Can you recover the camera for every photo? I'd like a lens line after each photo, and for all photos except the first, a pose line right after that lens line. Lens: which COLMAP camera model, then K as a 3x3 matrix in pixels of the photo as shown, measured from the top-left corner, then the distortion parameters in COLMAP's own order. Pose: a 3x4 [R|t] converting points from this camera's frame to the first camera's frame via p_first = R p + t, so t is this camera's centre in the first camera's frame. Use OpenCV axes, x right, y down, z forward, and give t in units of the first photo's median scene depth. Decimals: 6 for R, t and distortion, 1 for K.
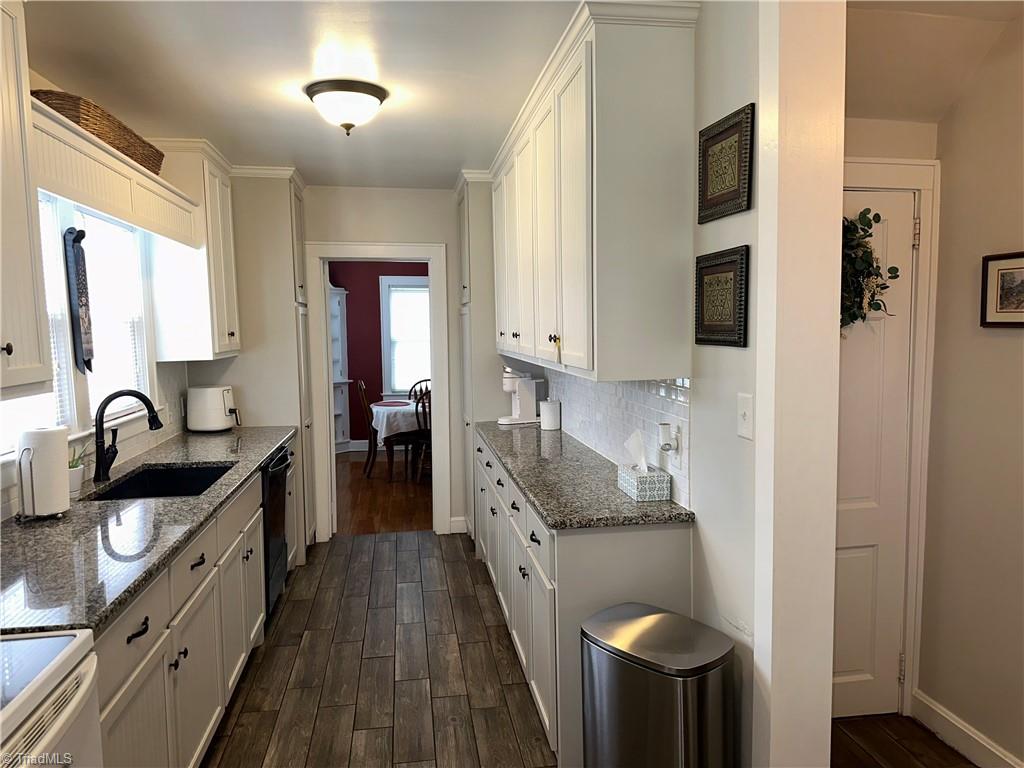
lens RADIAL K [[717.4, 0, 512.0], [0, 717.4, 384.0], [0, 0, 1]] dist [0.075011, -0.000963]
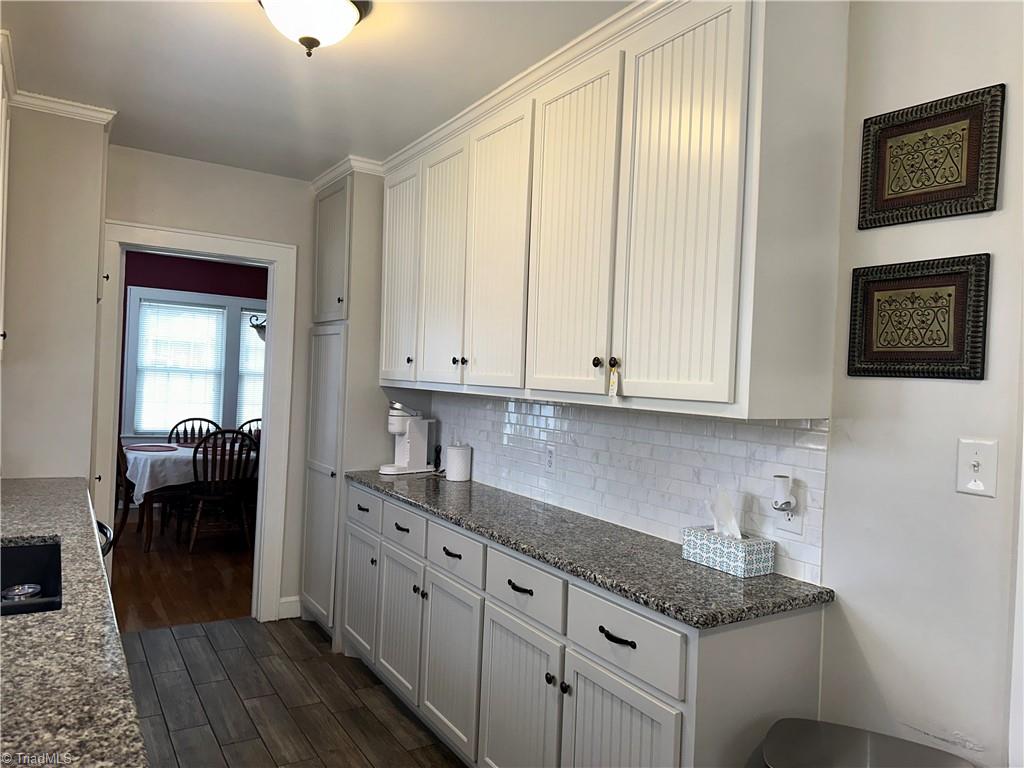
lens RADIAL K [[712.7, 0, 514.2], [0, 712.7, 374.0], [0, 0, 1]] dist [0.068290, -0.065302]
pose [[0.914786, 0.052034, 0.400574, -0.207788], [-0.019931, 0.996275, -0.083900, 0.008831], [-0.403447, 0.068767, 0.912415, 0.213265]]
